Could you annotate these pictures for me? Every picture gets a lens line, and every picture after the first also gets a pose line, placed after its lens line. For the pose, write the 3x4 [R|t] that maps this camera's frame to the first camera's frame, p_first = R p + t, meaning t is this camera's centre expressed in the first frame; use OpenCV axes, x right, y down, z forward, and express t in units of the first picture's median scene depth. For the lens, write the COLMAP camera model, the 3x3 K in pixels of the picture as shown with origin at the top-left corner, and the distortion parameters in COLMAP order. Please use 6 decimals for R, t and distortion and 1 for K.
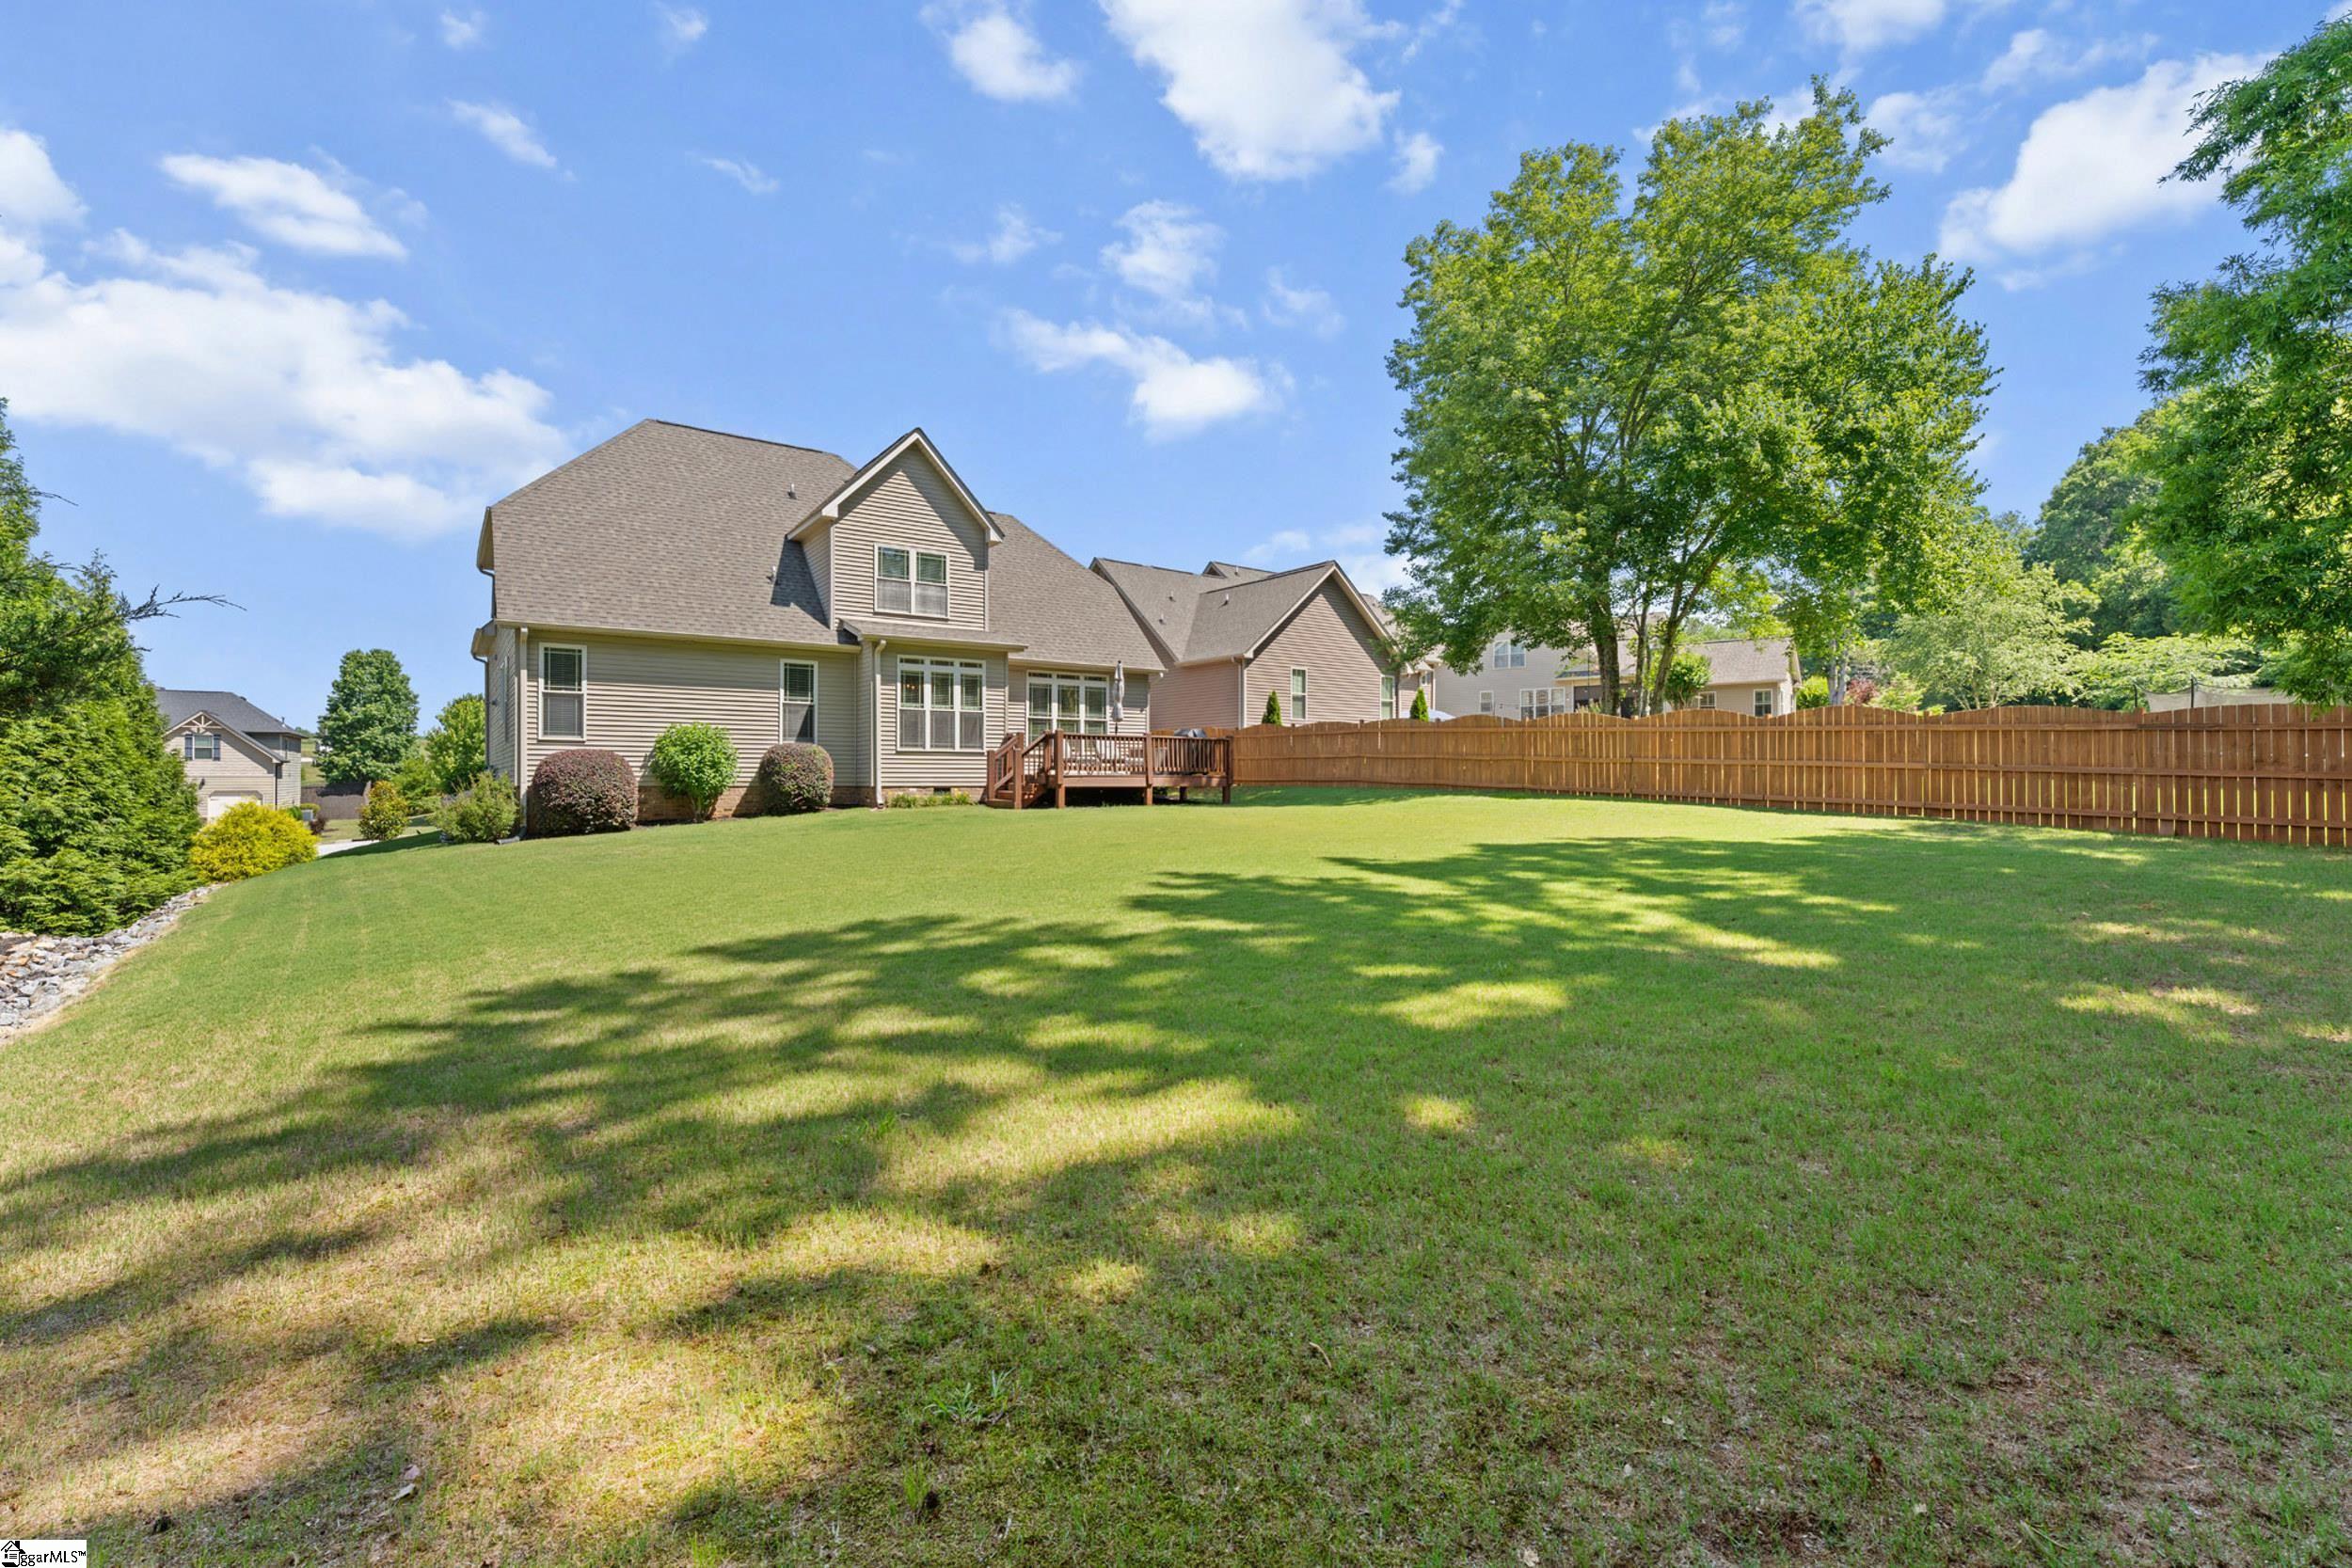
lens RADIAL K [[1008.9, 0, 1178.8], [0, 1008.9, 785.8], [0, 0, 1]] dist [0.000066, -0.000471]
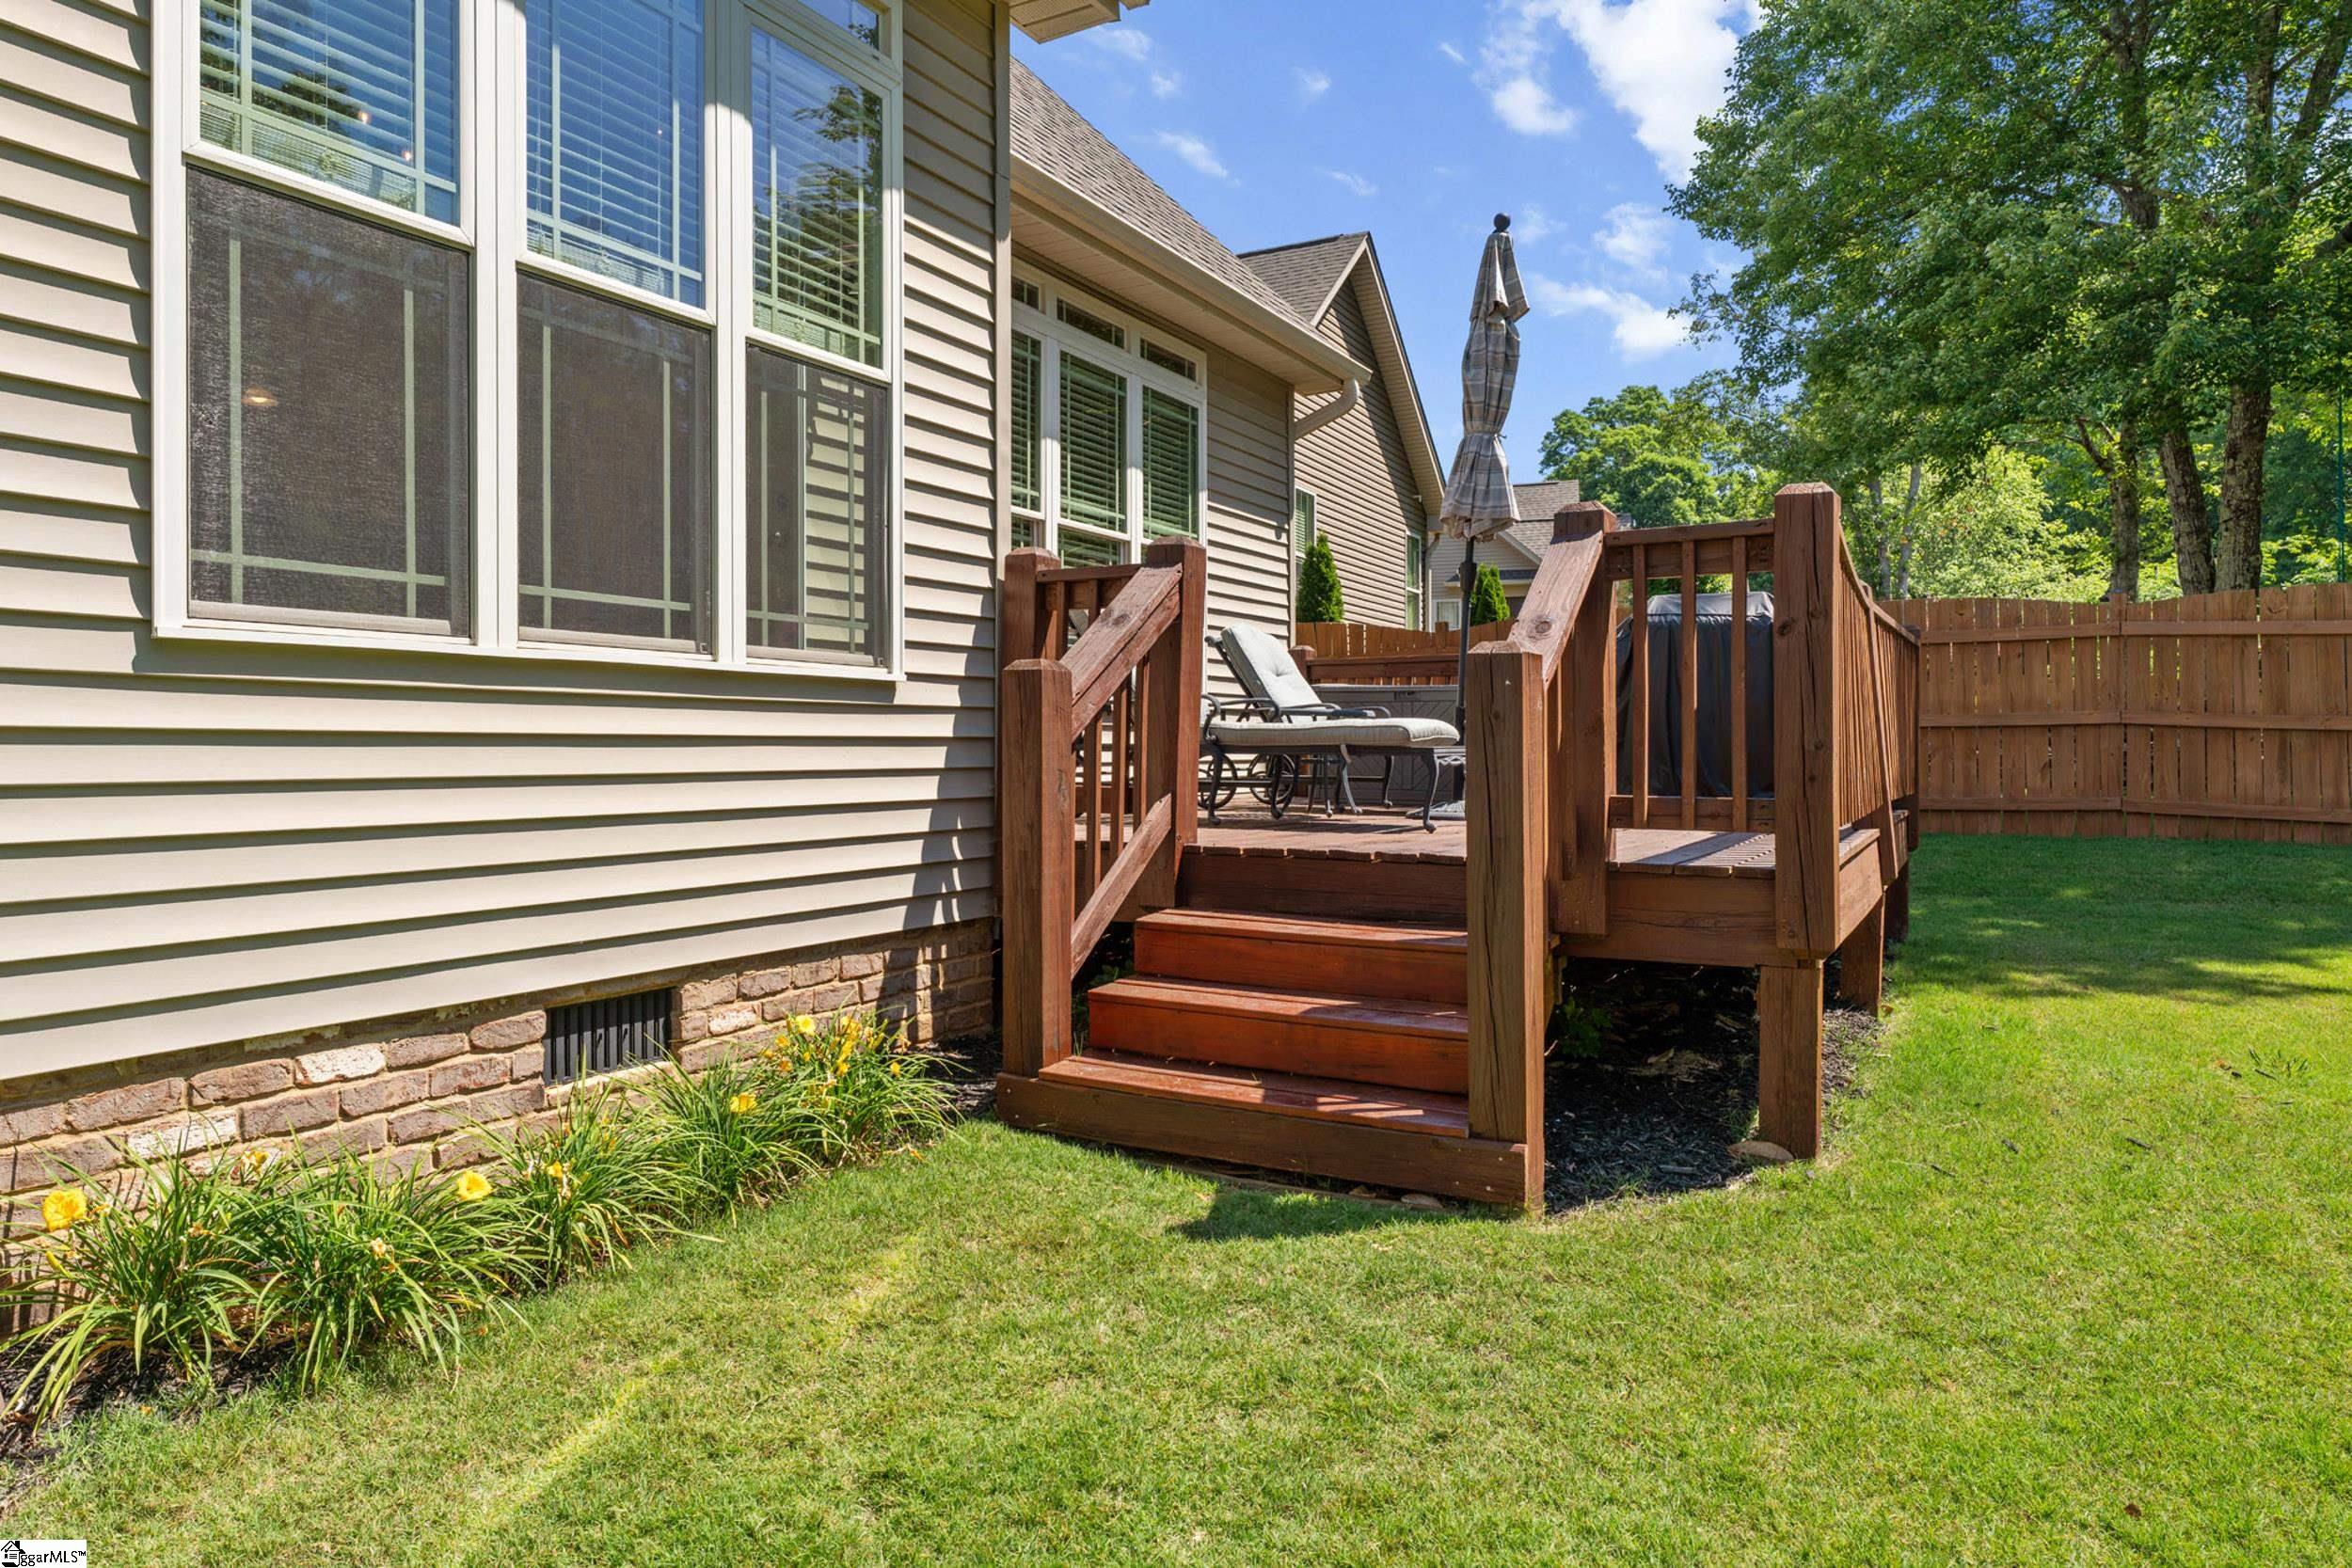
lens RADIAL K [[1445.3, 0, 1170.3], [0, 1445.3, 767.2], [0, 0, 1]] dist [-0.004793, -0.000388]
pose [[0.906440, -0.005347, 0.422301, -0.246514], [0.003612, 0.999981, 0.004909, -0.023942], [-0.422319, -0.002924, 0.906443, 0.834029]]
